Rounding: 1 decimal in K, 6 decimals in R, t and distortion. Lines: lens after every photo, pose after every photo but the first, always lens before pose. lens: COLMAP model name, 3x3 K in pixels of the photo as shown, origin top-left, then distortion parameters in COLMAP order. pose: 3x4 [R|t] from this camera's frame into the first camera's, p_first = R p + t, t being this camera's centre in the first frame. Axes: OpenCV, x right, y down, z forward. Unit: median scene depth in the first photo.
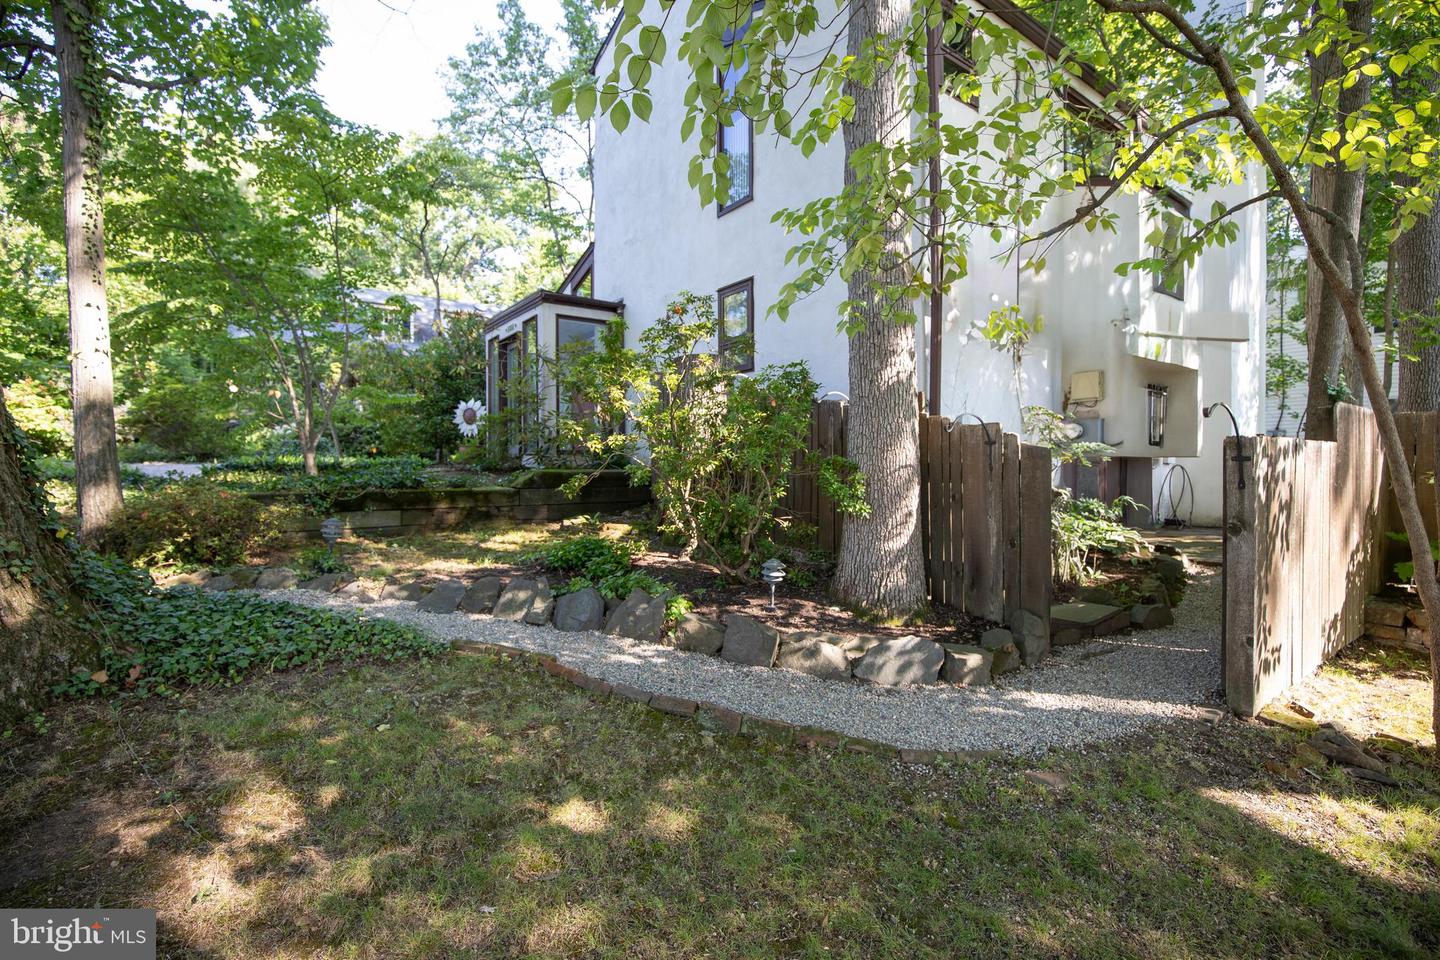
lens RADIAL K [[676.0, 0, 723.3], [0, 676.0, 476.3], [0, 0, 1]] dist [-0.033409, 0.005246]
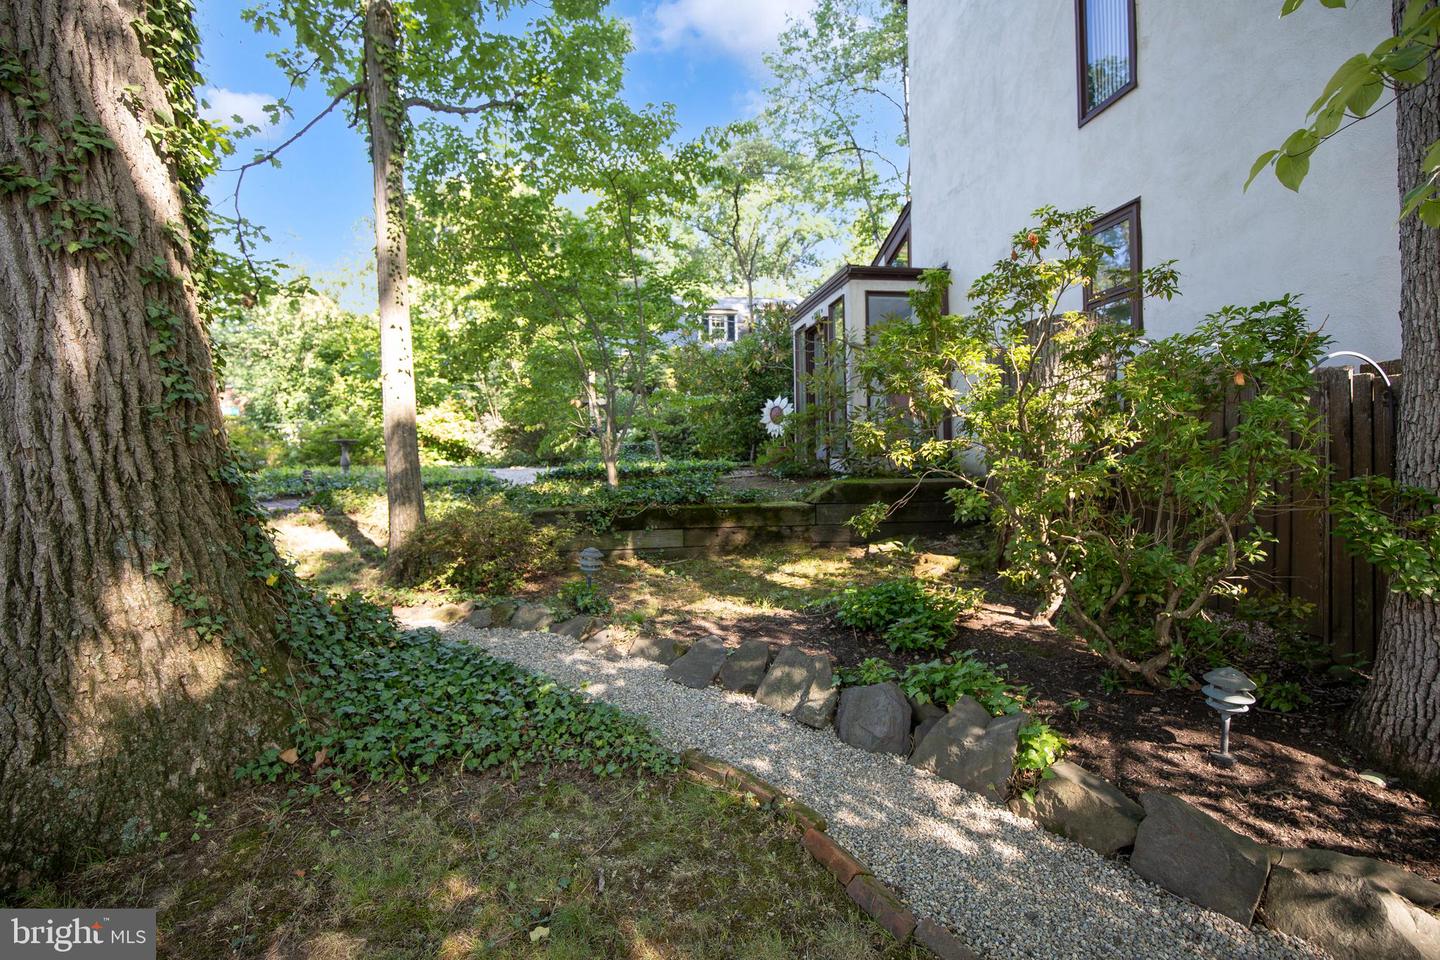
lens RADIAL K [[676.0, 0, 723.3], [0, 676.0, 476.3], [0, 0, 1]] dist [-0.033409, 0.005246]
pose [[0.889142, -0.002880, -0.457622, -0.038159], [0.009152, 0.999892, 0.011488, -0.036554], [0.457540, -0.014402, 0.889072, 0.309010]]
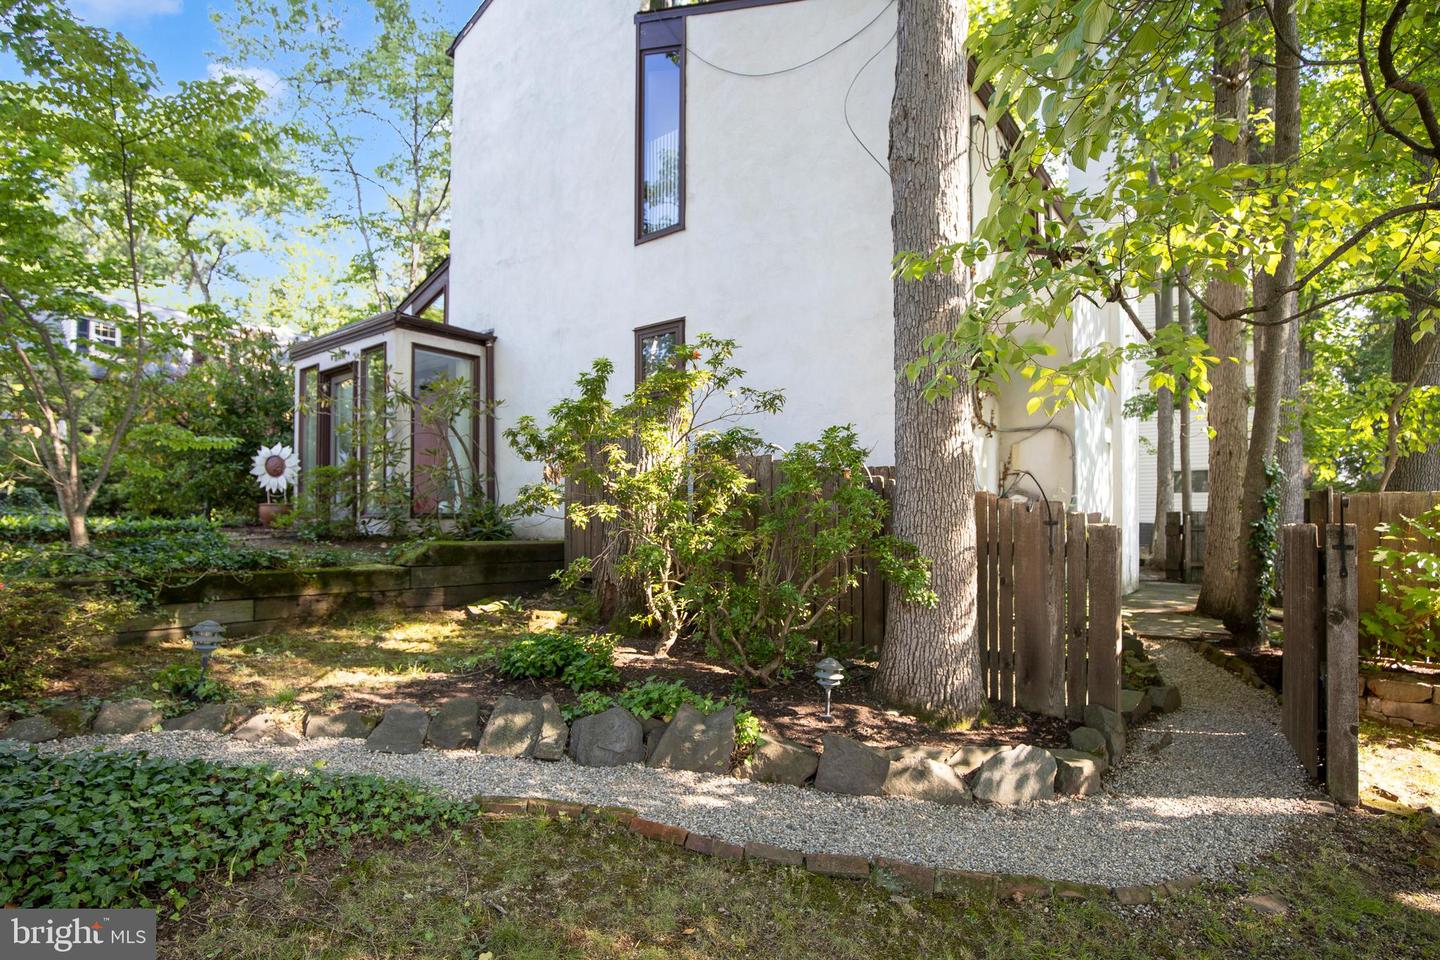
lens RADIAL K [[740.9, 0, 699.5], [0, 740.9, 518.7], [0, 0, 1]] dist [-0.036602, 0.007524]
pose [[0.963304, 0.009373, 0.268251, -0.294679], [-0.003753, 0.999763, -0.021458, -0.028169], [-0.268388, 0.019664, 0.963110, 0.135966]]
